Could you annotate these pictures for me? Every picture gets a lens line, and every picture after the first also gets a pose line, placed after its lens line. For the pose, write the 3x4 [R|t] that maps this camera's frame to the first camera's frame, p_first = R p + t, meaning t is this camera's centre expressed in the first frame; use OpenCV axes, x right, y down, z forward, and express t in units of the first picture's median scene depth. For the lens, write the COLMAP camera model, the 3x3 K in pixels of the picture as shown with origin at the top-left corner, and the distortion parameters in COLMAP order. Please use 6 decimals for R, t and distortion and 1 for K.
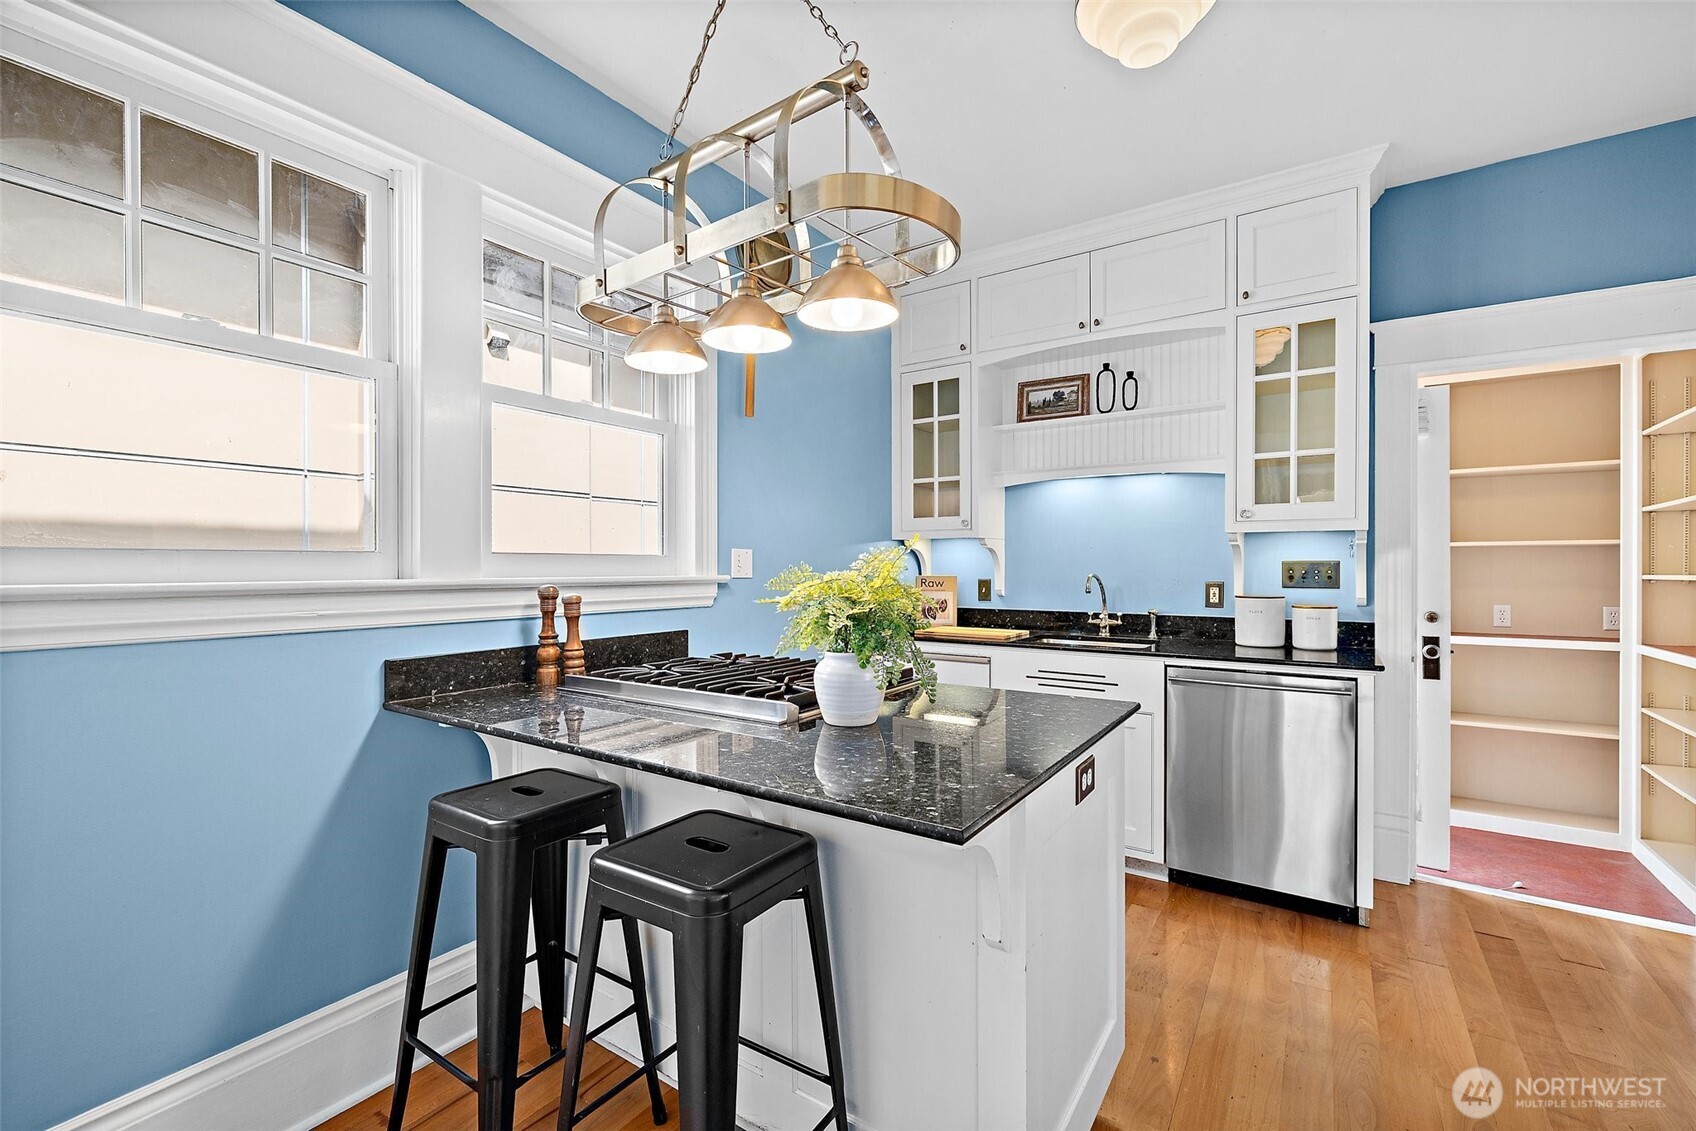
lens RADIAL K [[718.4, 0, 850.8], [0, 718.4, 569.6], [0, 0, 1]] dist [-0.004003, 0.000761]
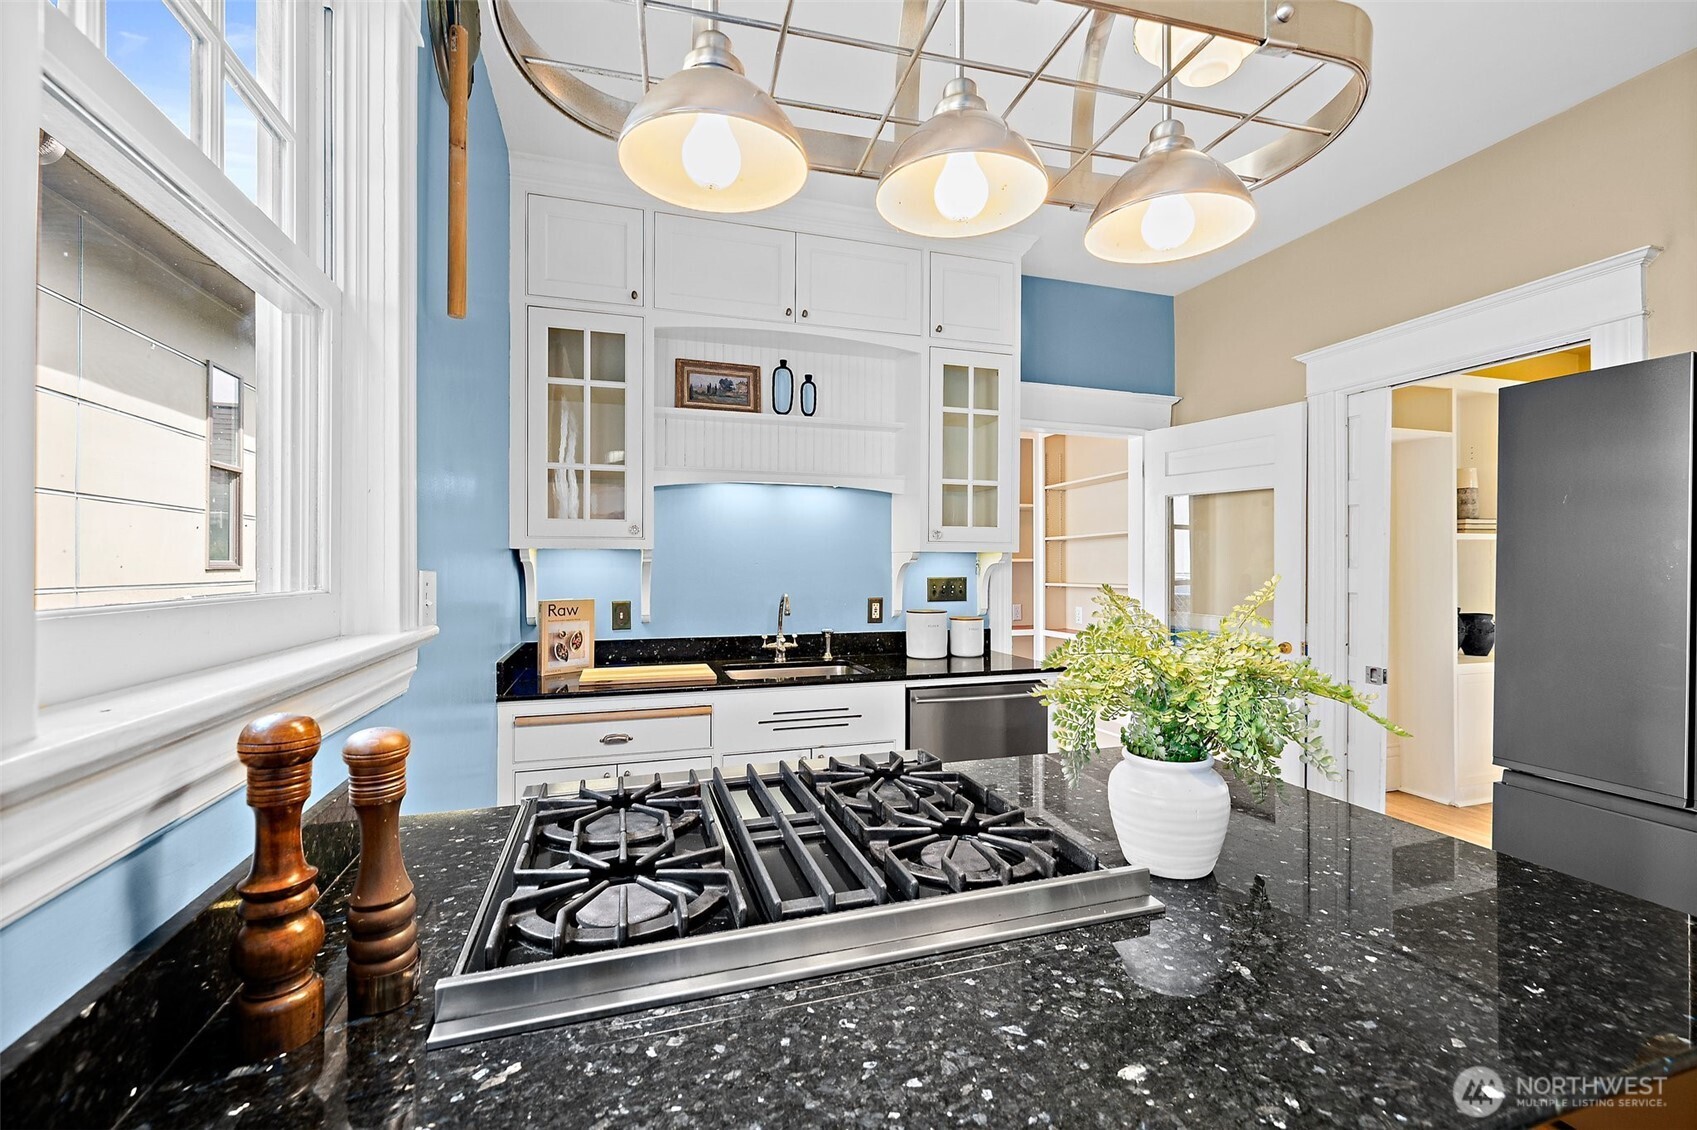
lens RADIAL K [[718.8, 0, 850.4], [0, 718.8, 556.7], [0, 0, 1]] dist [-0.004003, 0.000761]
pose [[0.616703, 0.009498, 0.787138, -0.304757], [0.005378, 0.999853, -0.016278, -0.023491], [-0.787177, 0.014272, 0.616562, 0.376443]]
